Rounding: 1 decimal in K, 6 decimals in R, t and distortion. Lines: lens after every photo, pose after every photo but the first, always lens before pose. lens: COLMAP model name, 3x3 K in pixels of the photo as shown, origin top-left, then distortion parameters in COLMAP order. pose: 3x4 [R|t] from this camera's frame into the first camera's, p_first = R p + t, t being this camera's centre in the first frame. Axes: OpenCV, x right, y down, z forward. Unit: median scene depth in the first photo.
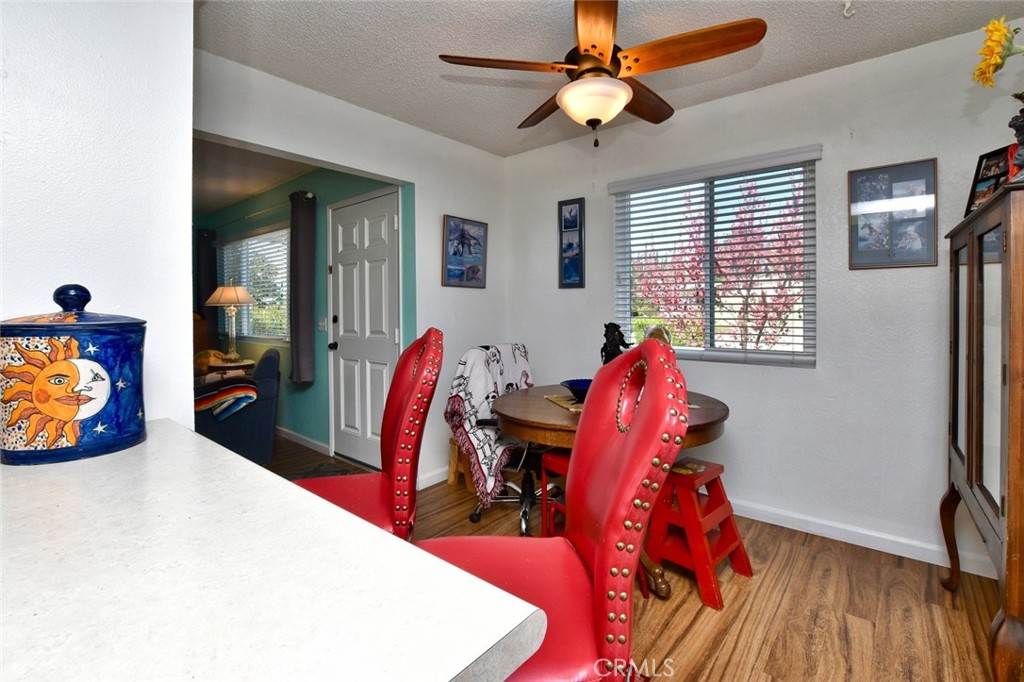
lens RADIAL K [[469.1, 0, 515.7], [0, 469.1, 315.1], [0, 0, 1]] dist [0.030681, 0.000169]
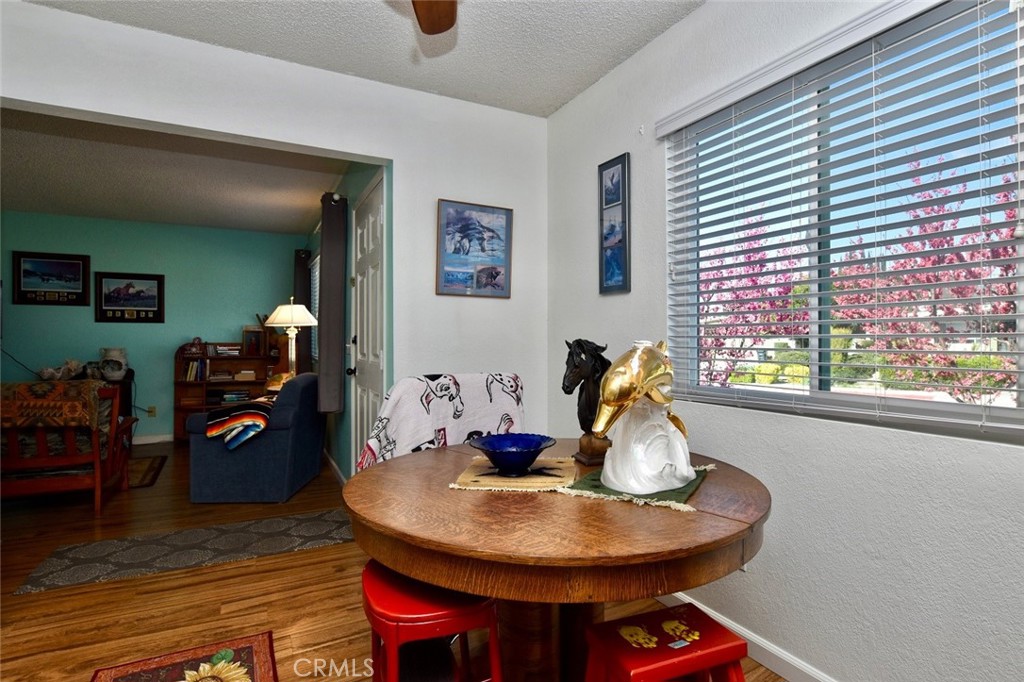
lens RADIAL K [[531.7, 0, 512.0], [0, 531.7, 341.0], [0, 0, 1]] dist [0.016045, 0.000281]
pose [[0.924540, 0.006510, -0.381030, 0.271439], [-0.010663, 0.999905, -0.008789, 0.017581], [0.380937, 0.012189, 0.924521, 0.255096]]
